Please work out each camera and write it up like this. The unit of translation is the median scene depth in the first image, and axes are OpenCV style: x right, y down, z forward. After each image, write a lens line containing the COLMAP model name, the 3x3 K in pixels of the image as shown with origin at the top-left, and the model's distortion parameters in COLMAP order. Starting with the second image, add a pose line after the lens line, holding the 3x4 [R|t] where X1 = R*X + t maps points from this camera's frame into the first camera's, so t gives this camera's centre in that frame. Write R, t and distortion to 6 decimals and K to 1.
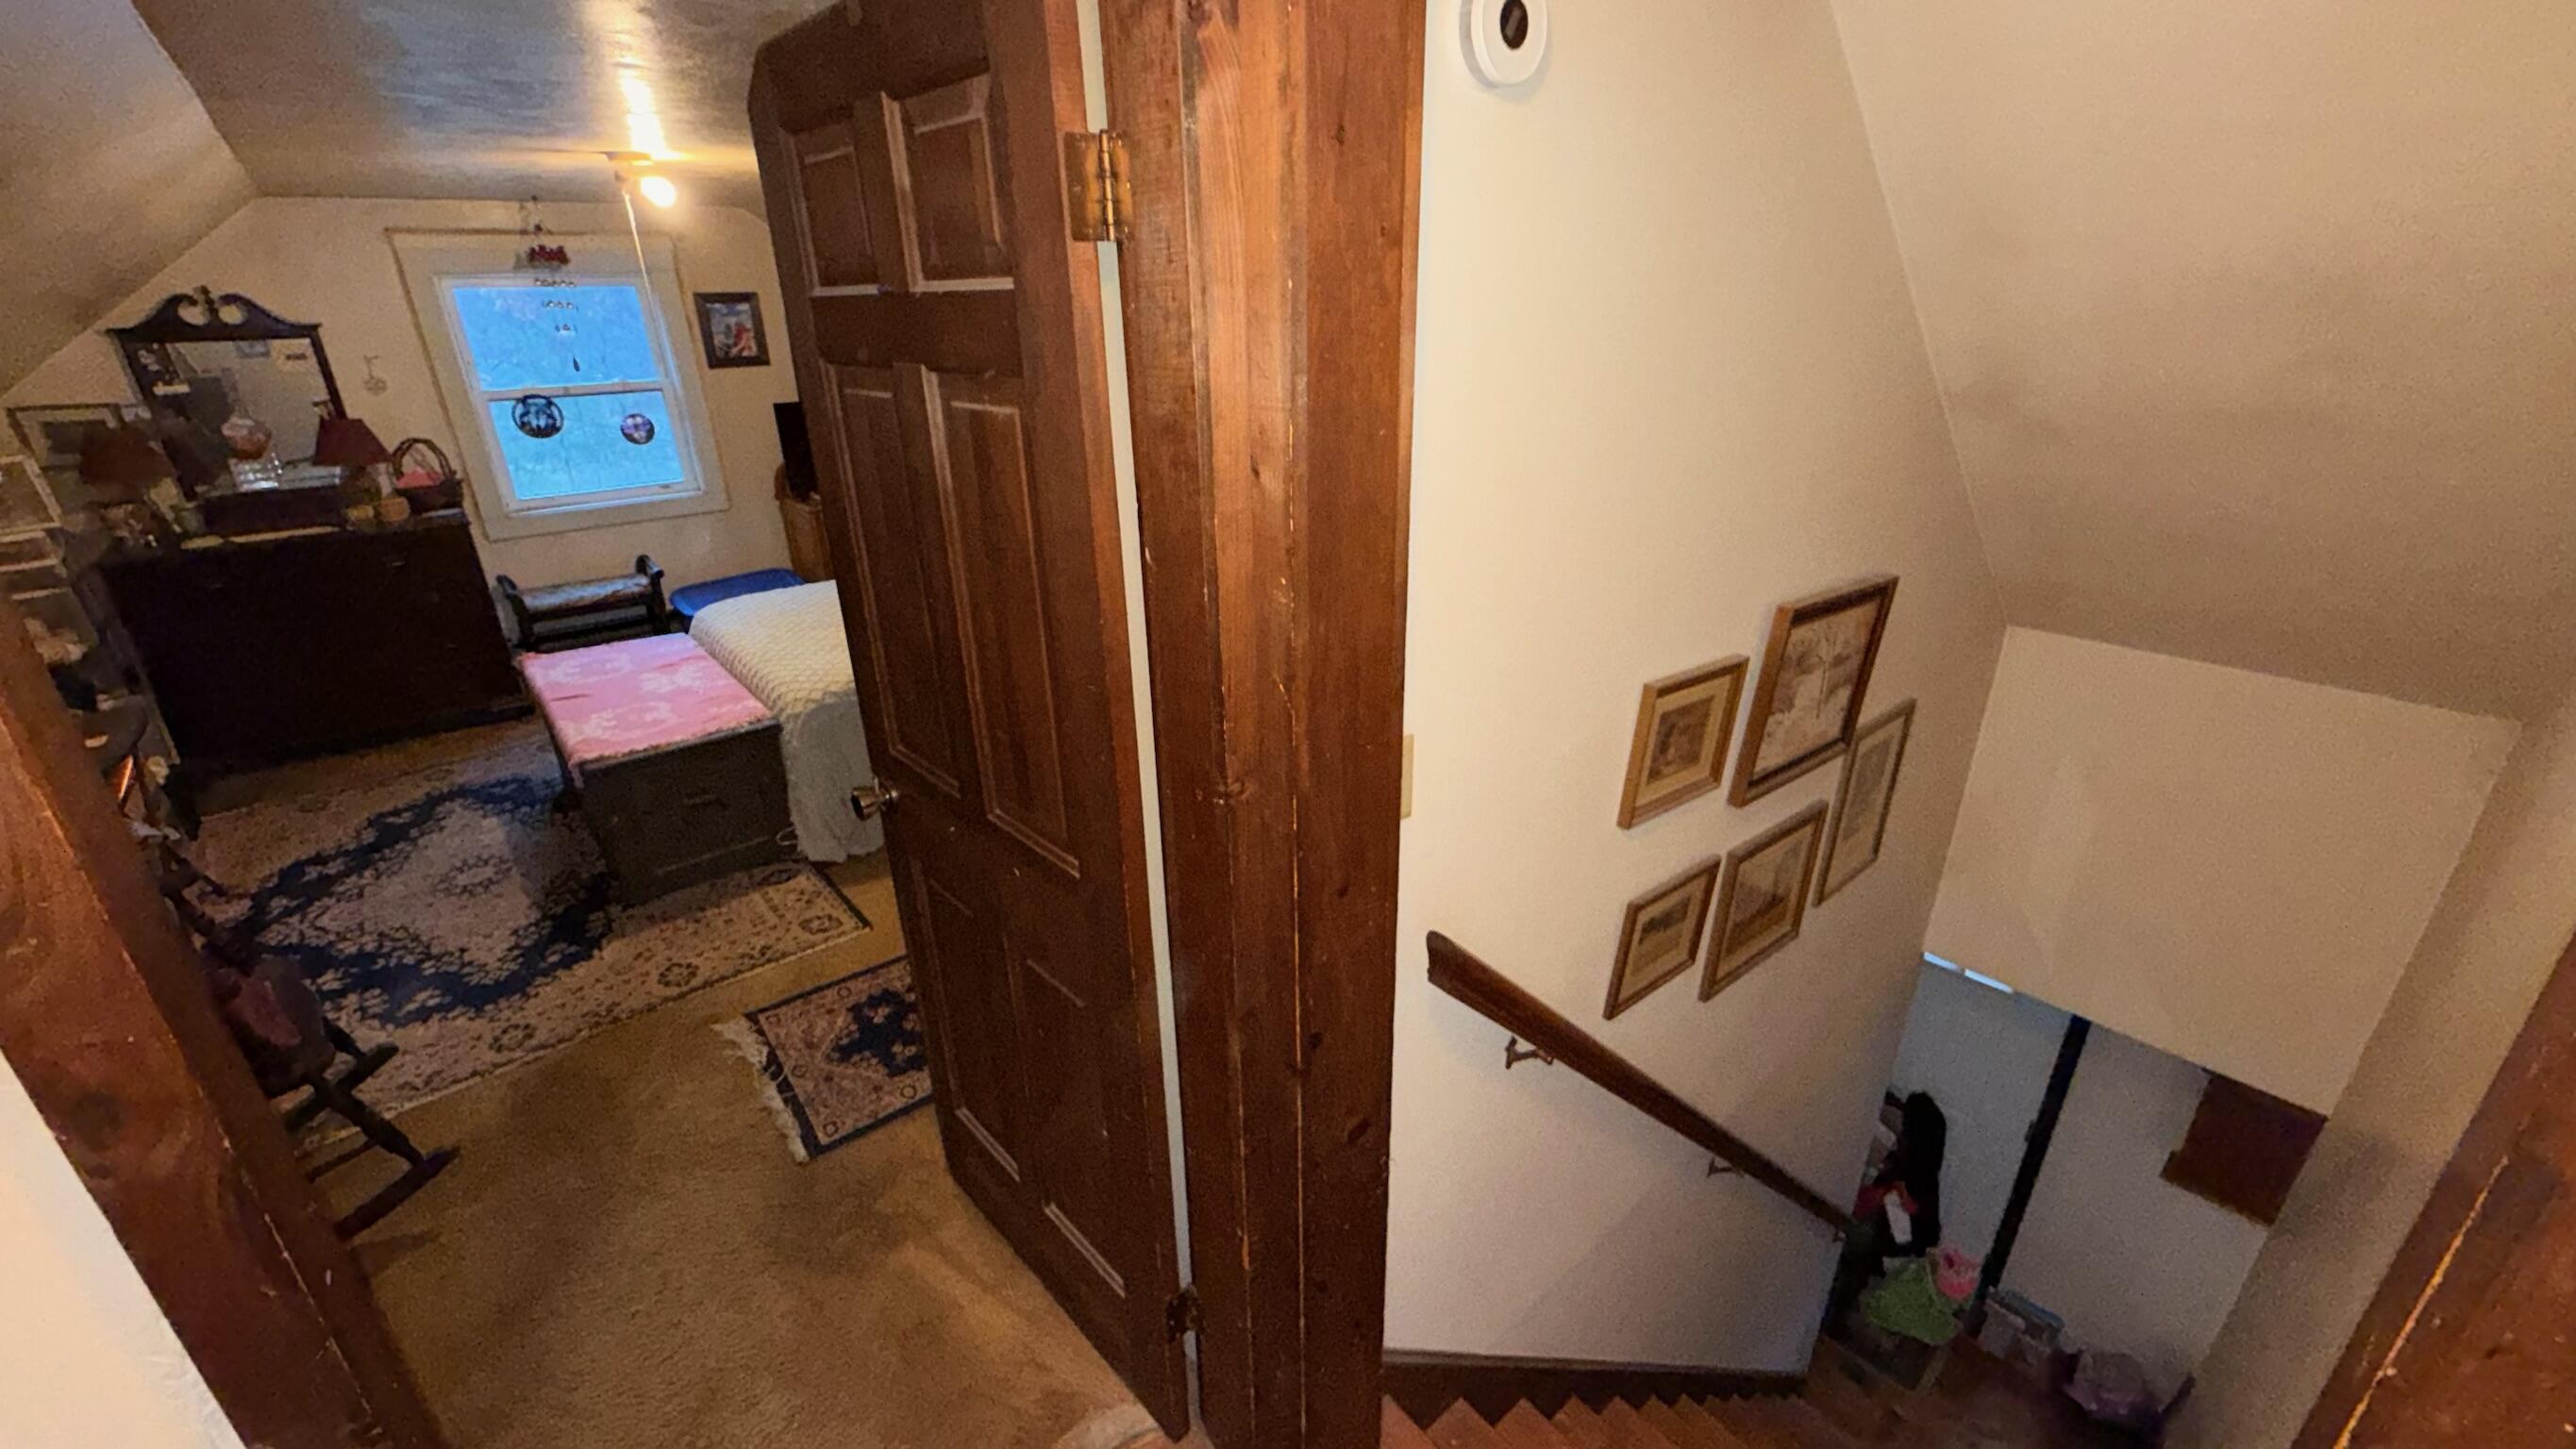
lens RADIAL K [[1027.2, 0, 1278.9], [0, 1027.2, 721.6], [0, 0, 1]] dist [-0.001745, -0.000660]
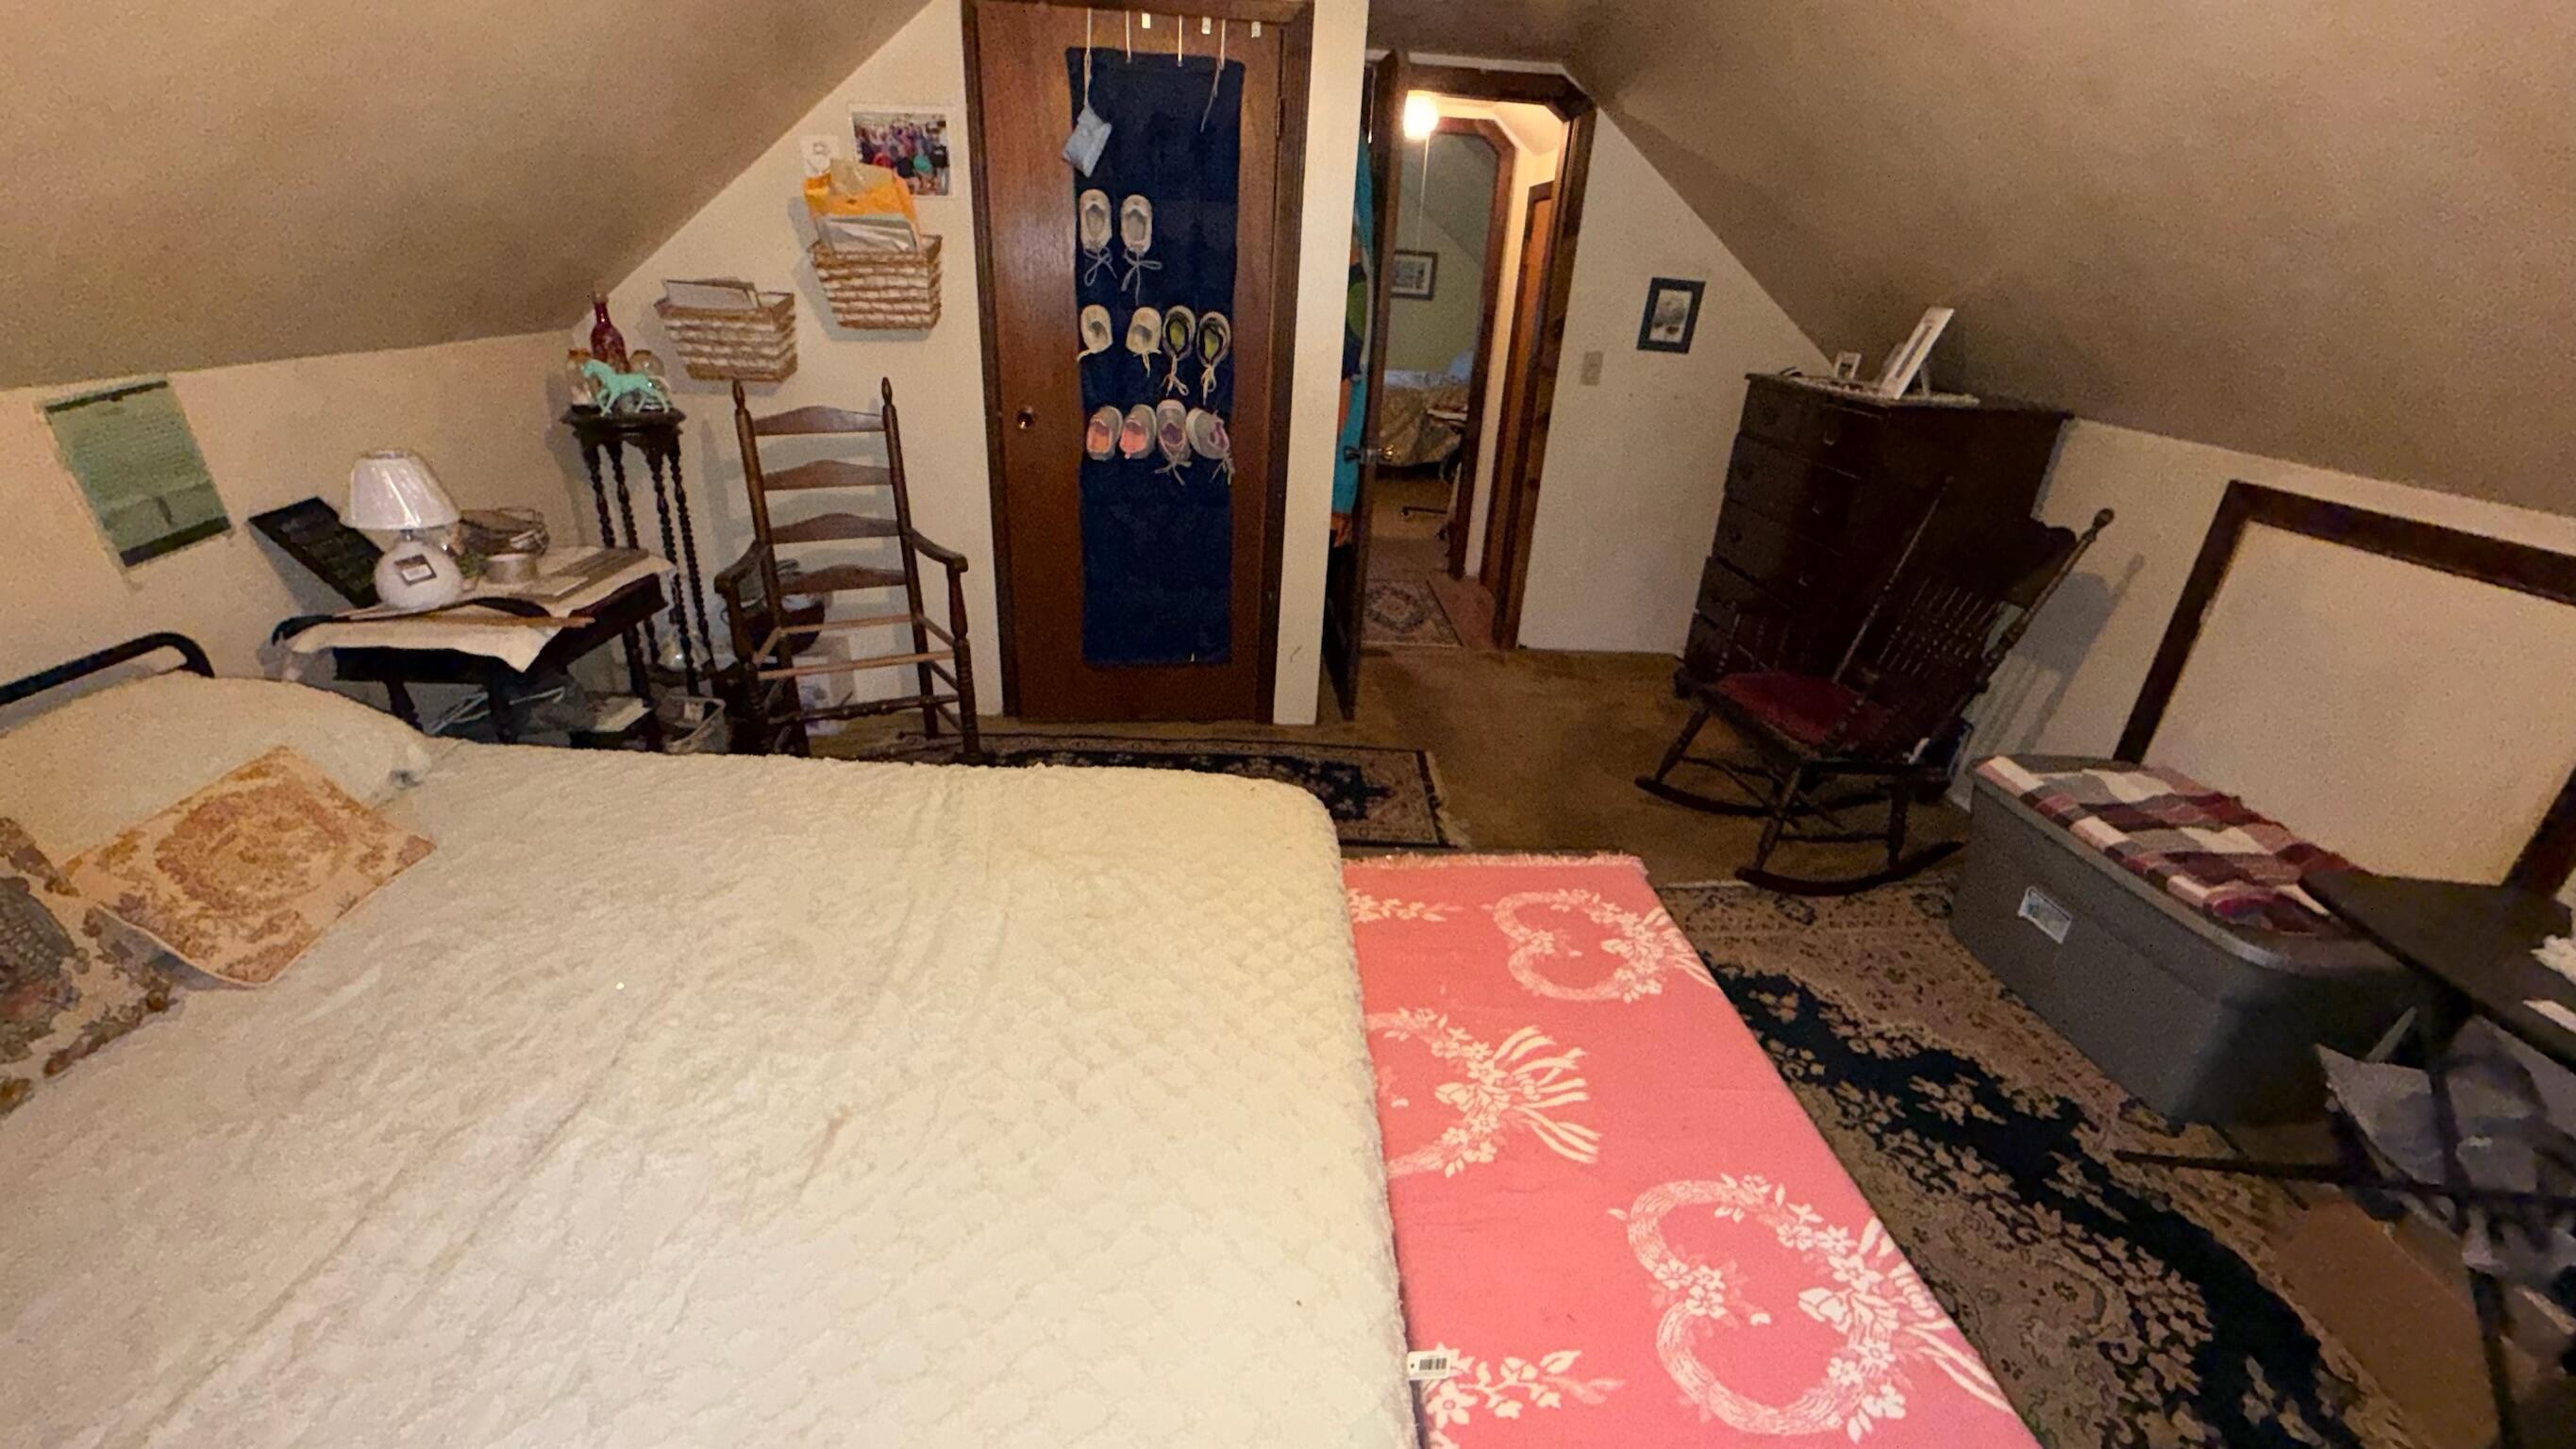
lens RADIAL K [[1027.2, 0, 1270.6], [0, 1027.2, 725.0], [0, 0, 1]] dist [-0.001745, -0.000660]
pose [[-0.775045, -0.277202, 0.567860, -0.769349], [0.211971, 0.732527, 0.646894, -0.438671], [-0.595293, 0.621742, -0.508983, 1.277244]]
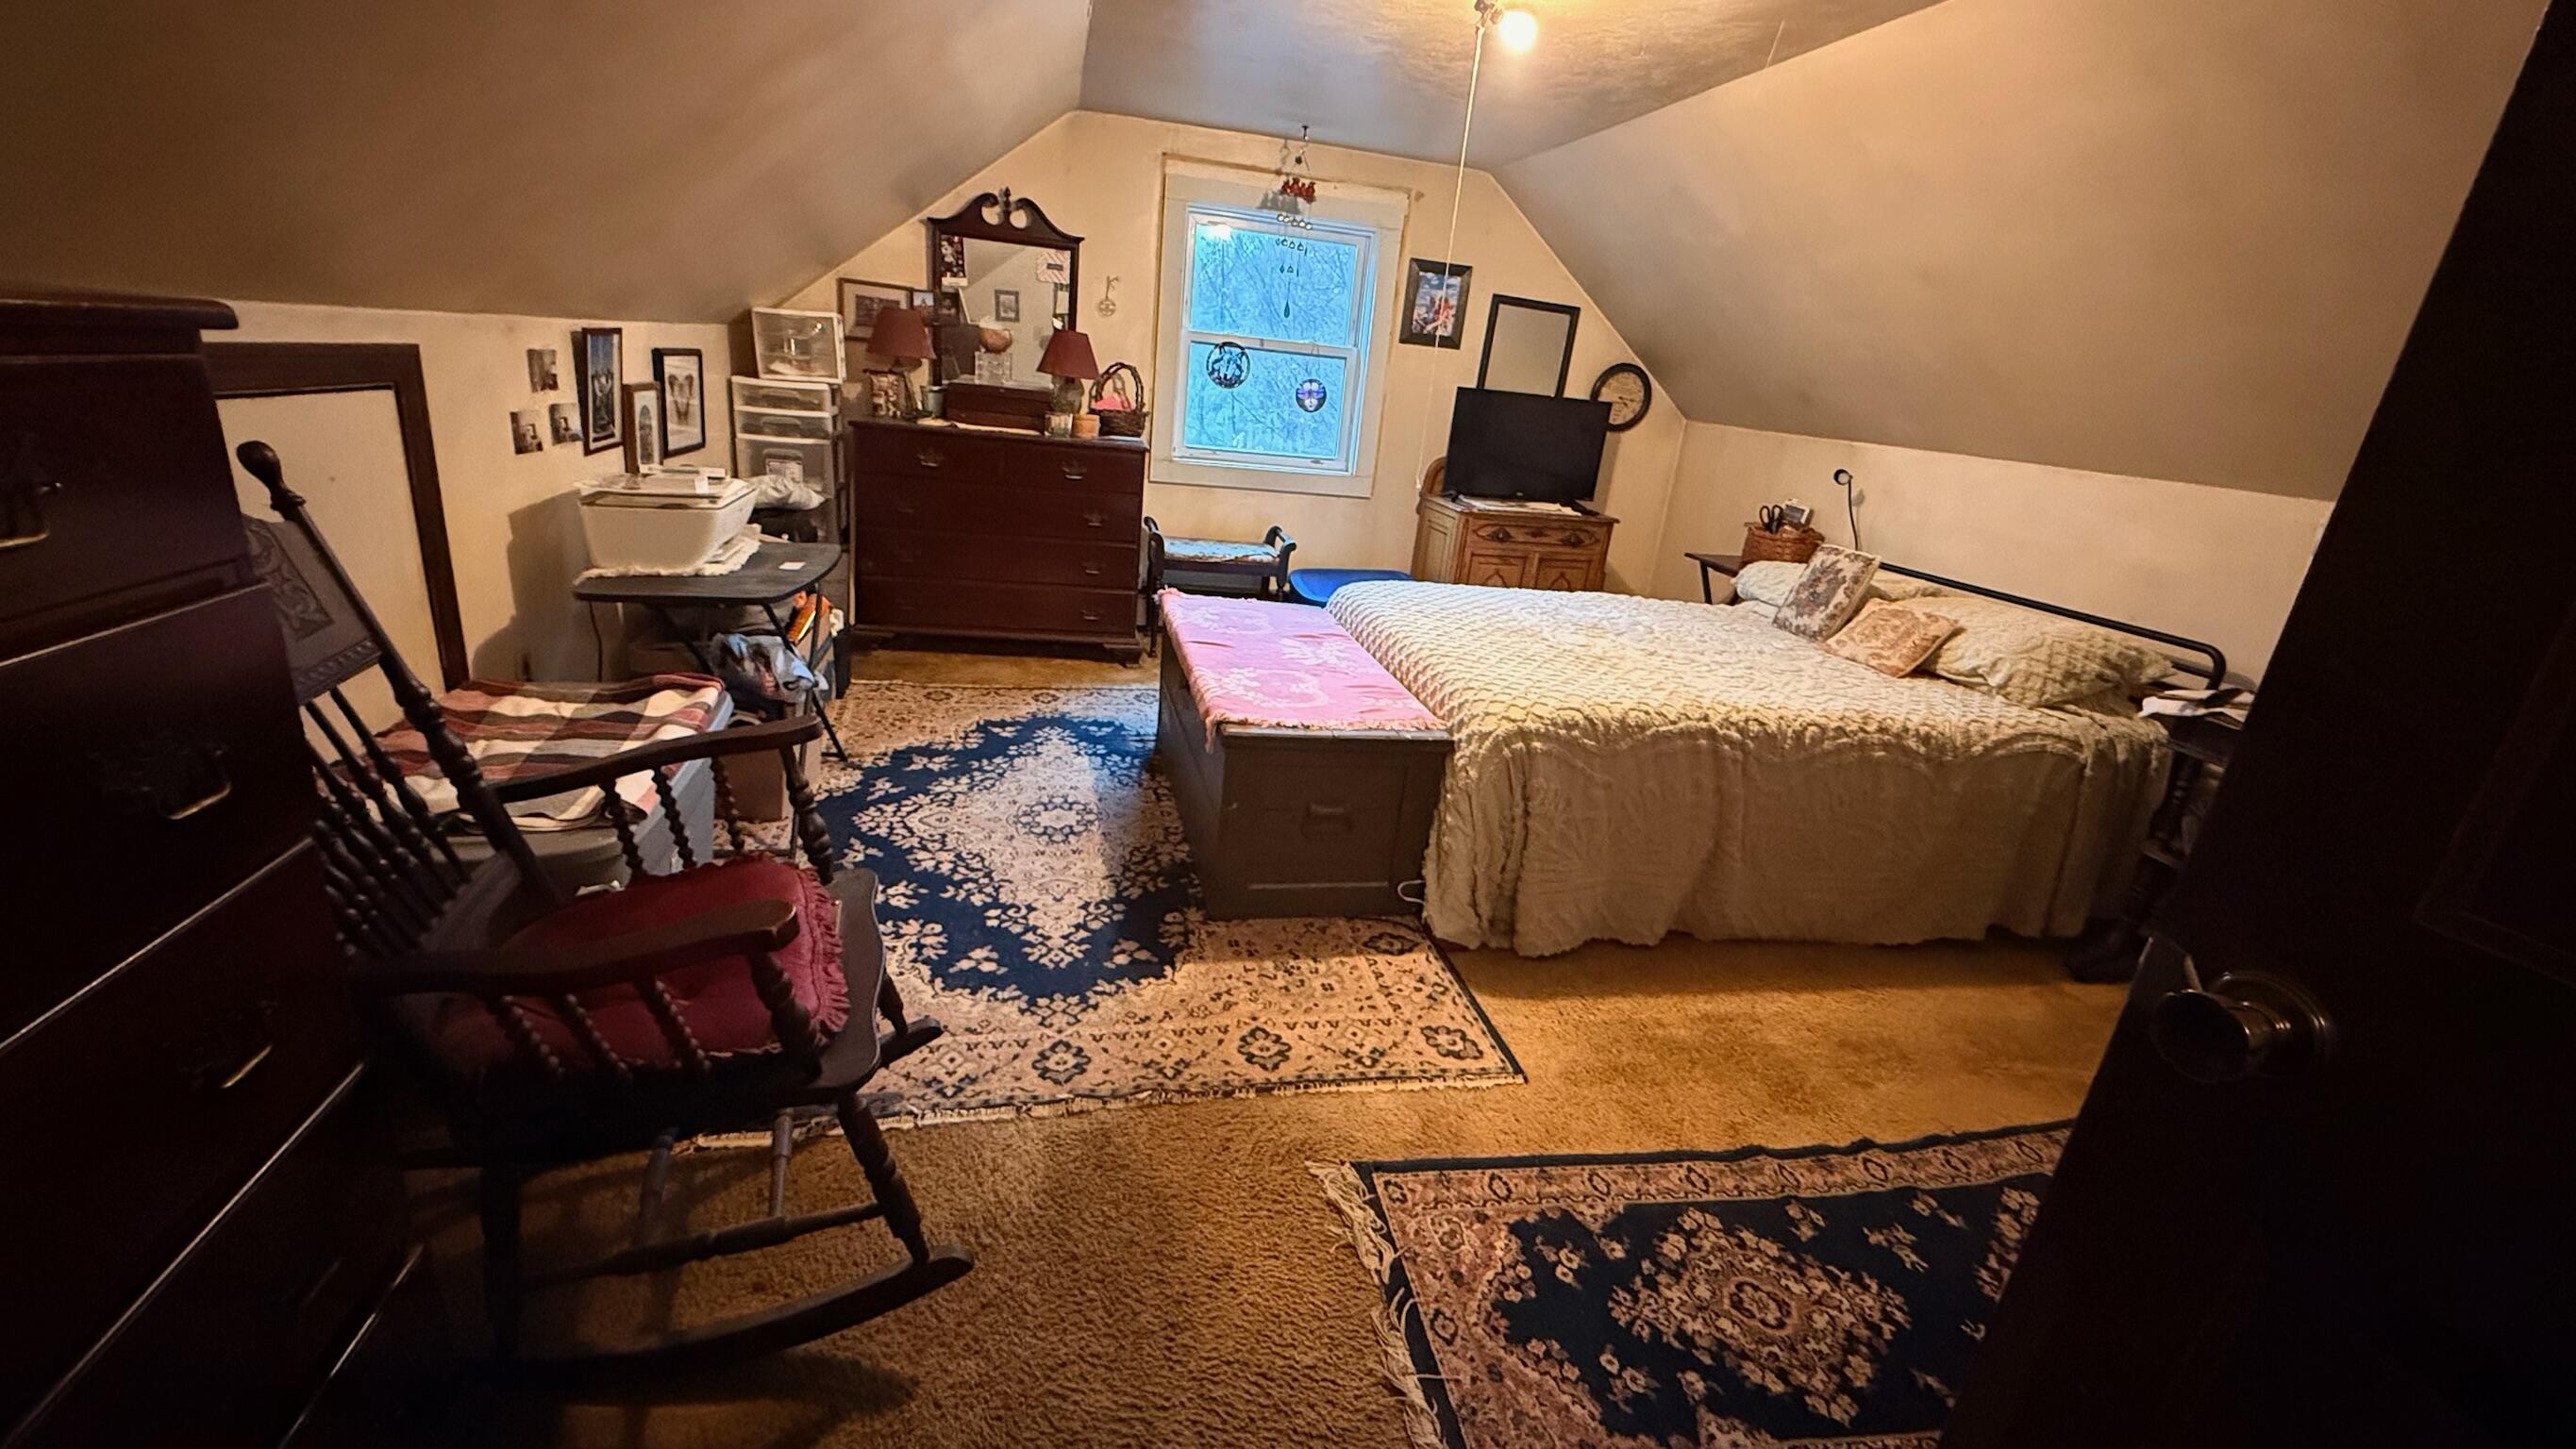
lens RADIAL K [[1027.2, 0, 1281.1], [0, 1027.2, 724.2], [0, 0, 1]] dist [-0.001745, -0.000660]
pose [[0.873339, 0.253717, -0.415820, -0.294807], [-0.288667, 0.957171, -0.022254, 0.042106], [0.392365, 0.139469, 0.909175, 0.295352]]
